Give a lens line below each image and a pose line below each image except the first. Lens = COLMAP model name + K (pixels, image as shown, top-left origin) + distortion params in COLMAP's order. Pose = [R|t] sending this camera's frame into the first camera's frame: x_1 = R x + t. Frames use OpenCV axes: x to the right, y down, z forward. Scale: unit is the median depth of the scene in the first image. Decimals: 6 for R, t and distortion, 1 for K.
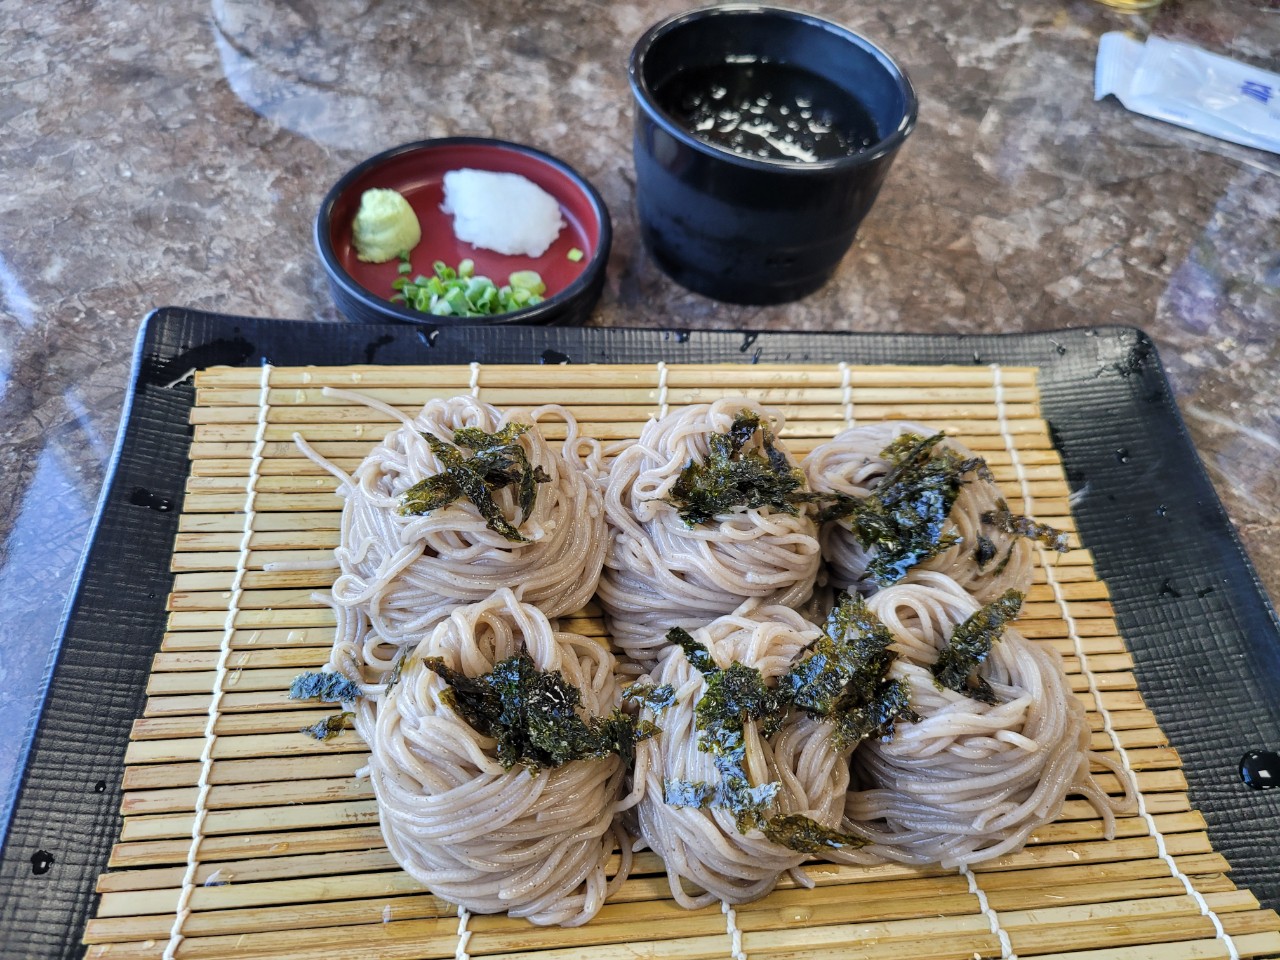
lens RADIAL K [[994.6, 0, 642.1], [0, 994.6, 476.0], [0, 0, 1]] dist [-0.004860, -0.019013]
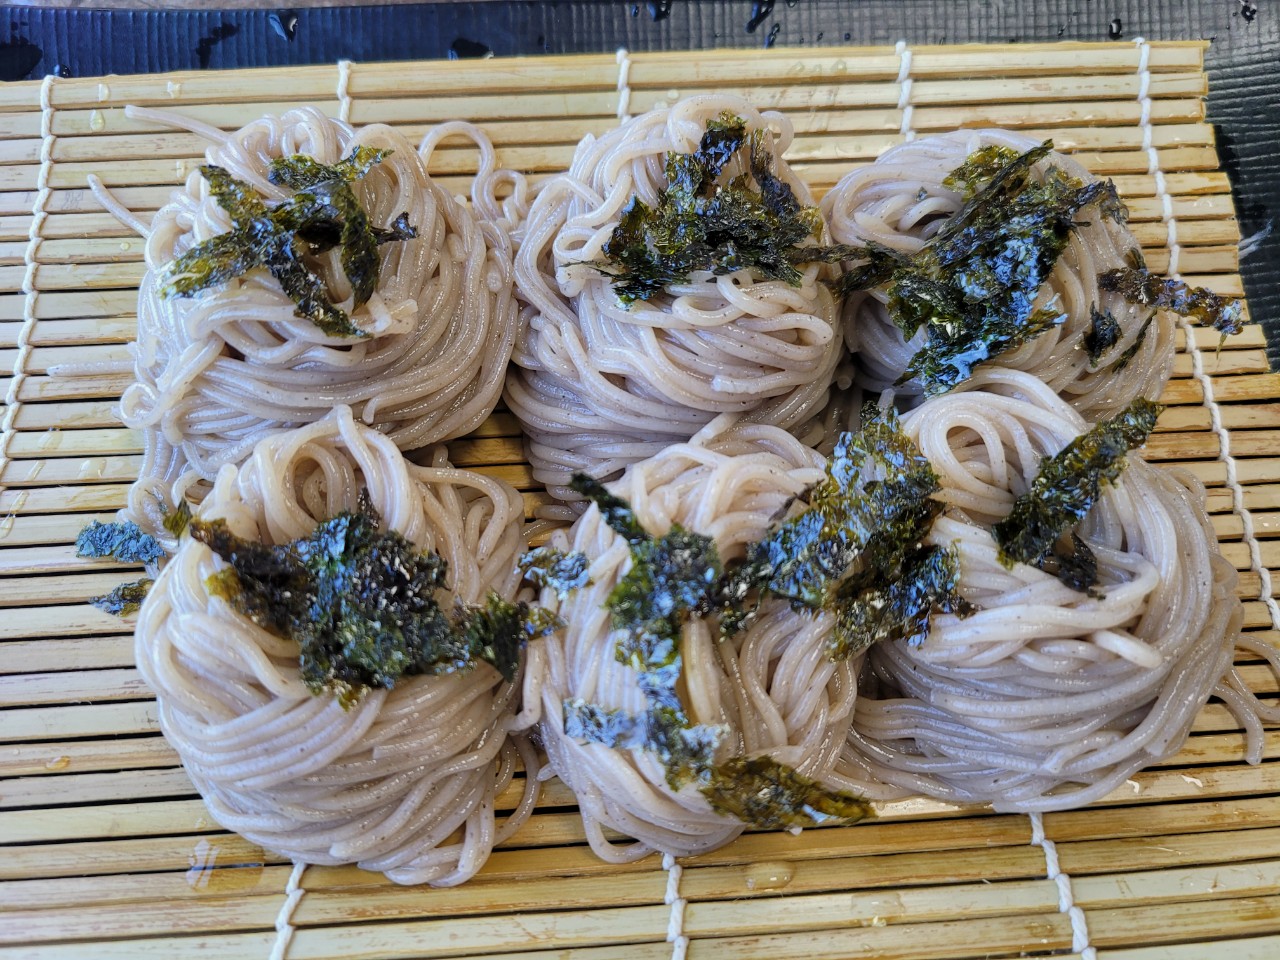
lens RADIAL K [[994.6, 0, 629.3], [0, 994.6, 482.1], [0, 0, 1]] dist [-0.004860, -0.019013]
pose [[0.994662, 0.002856, -0.103149, 0.117541], [0.023049, 0.968211, 0.249072, 0.001565], [0.100581, -0.250119, 0.962976, 0.357426]]
